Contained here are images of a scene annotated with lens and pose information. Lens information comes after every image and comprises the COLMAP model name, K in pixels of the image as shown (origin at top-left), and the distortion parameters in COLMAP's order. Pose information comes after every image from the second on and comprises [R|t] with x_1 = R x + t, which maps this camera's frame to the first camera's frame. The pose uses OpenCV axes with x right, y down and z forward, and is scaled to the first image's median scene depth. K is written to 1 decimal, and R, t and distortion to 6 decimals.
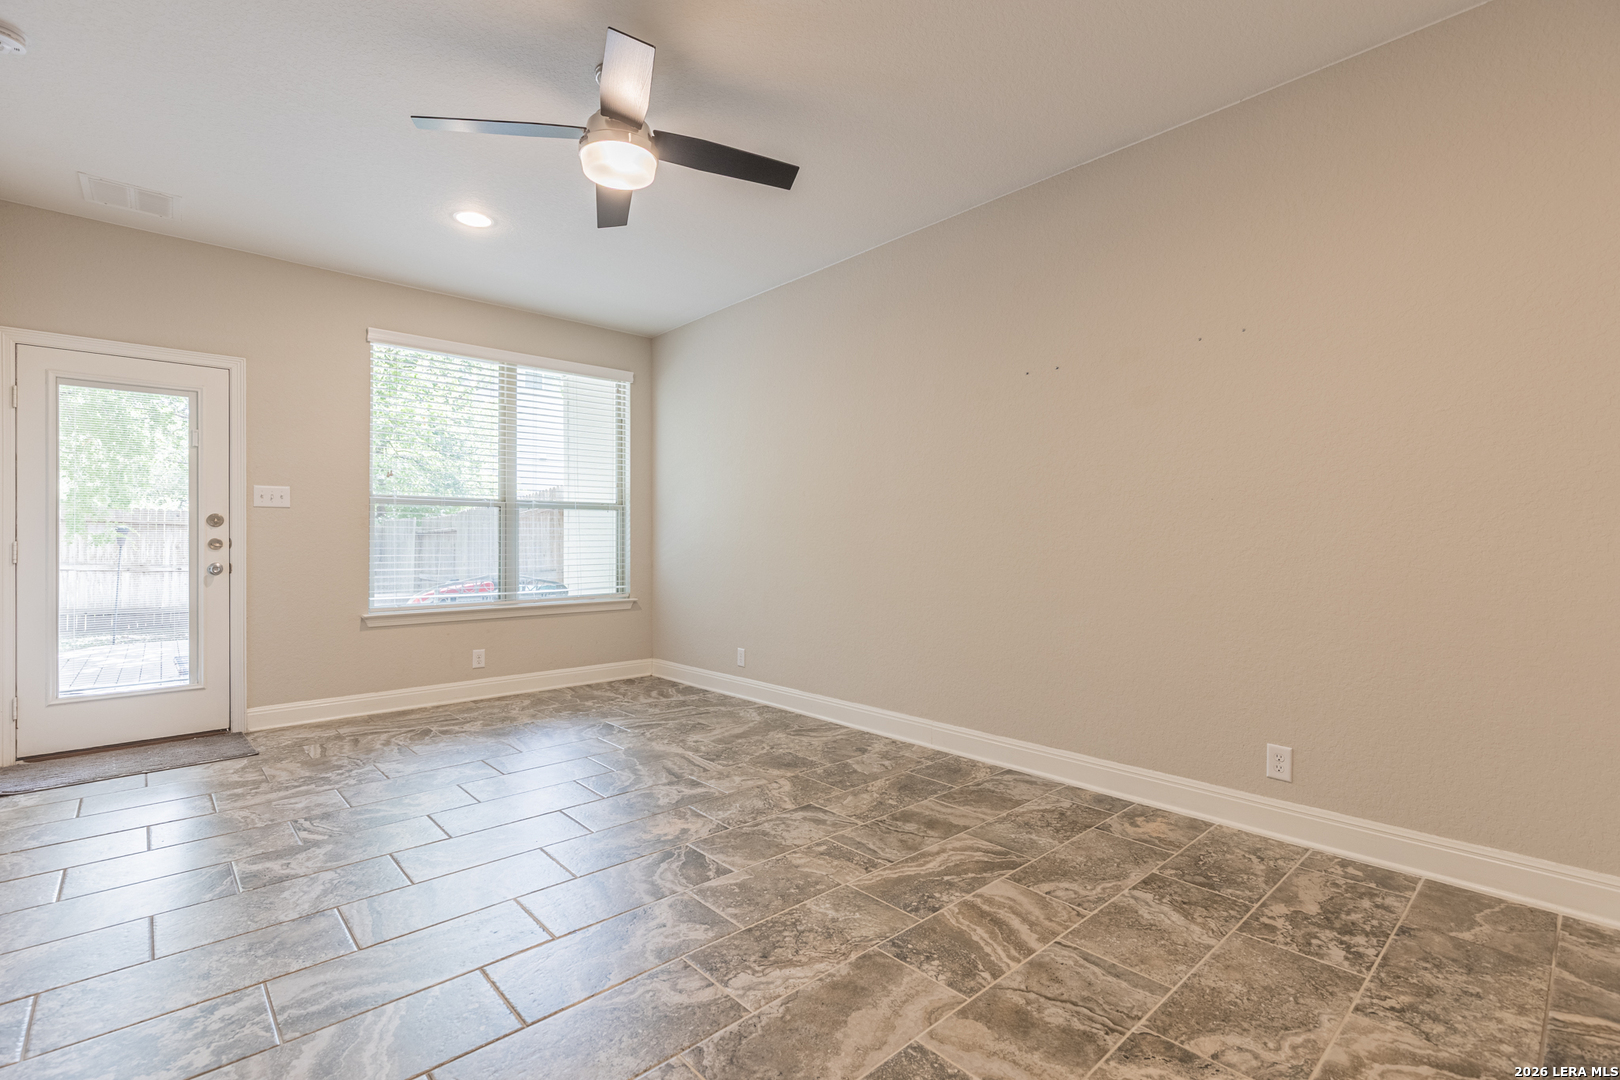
lens RADIAL K [[726.5, 0, 820.8], [0, 726.5, 535.3], [0, 0, 1]] dist [0.009596, -0.002087]
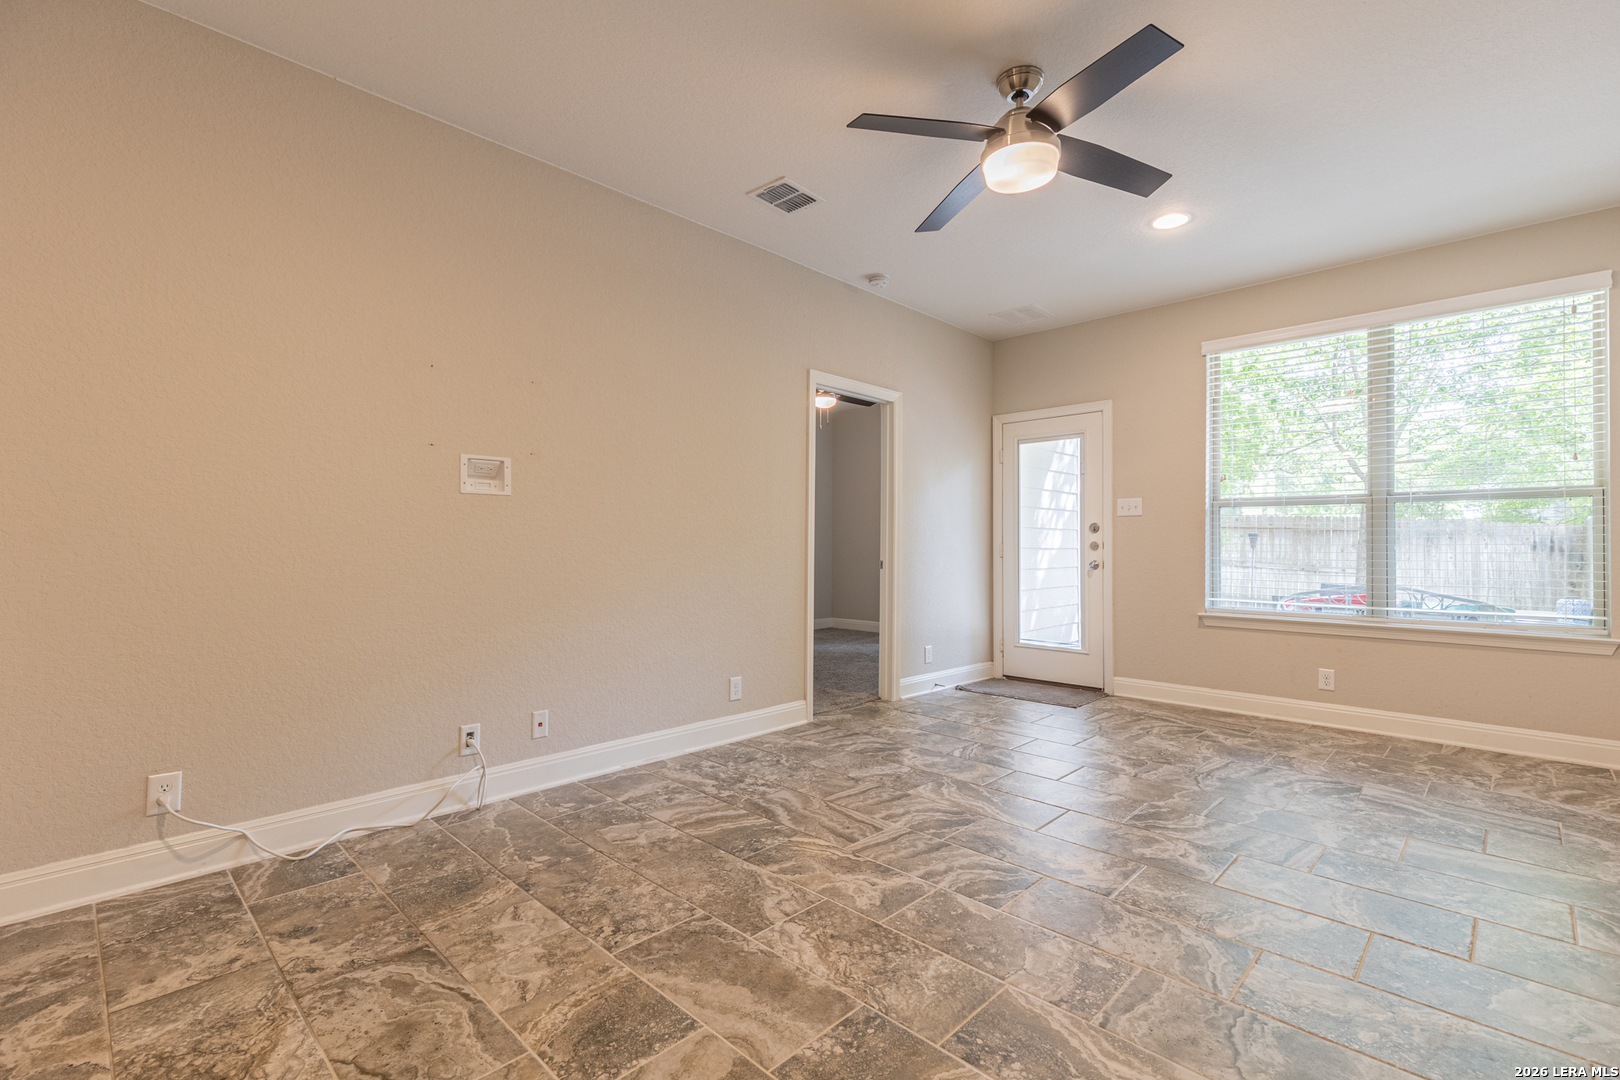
lens RADIAL K [[726.5, 0, 815.5], [0, 726.5, 533.7], [0, 0, 1]] dist [0.009596, -0.002087]
pose [[0.060767, -0.014552, -0.998046, 0.541297], [0.004755, 0.999887, -0.014289, 0.007440], [0.998141, -0.003877, 0.060829, 0.507091]]
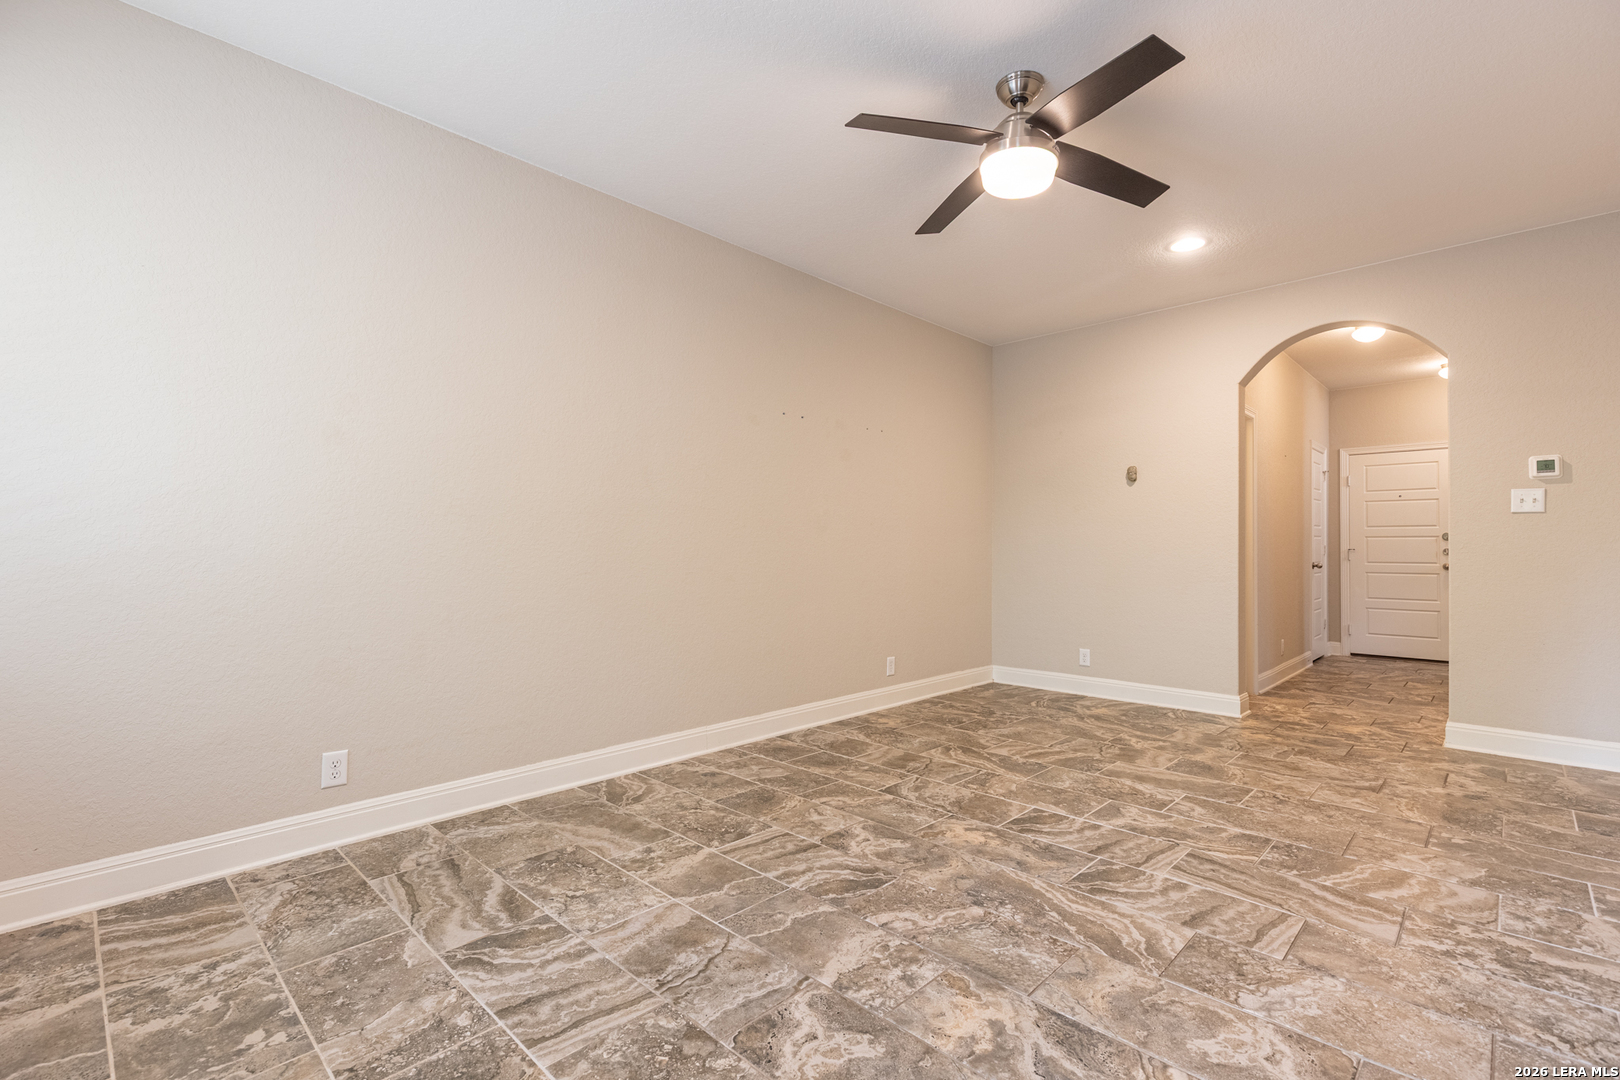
lens RADIAL K [[726.5, 0, 797.7], [0, 726.5, 555.3], [0, 0, 1]] dist [0.009596, -0.002087]
pose [[-0.041104, -0.009255, 0.999112, -0.964004], [-0.011774, 0.999892, 0.008778, 0.008703], [-0.999085, -0.011403, -0.041209, 1.033594]]
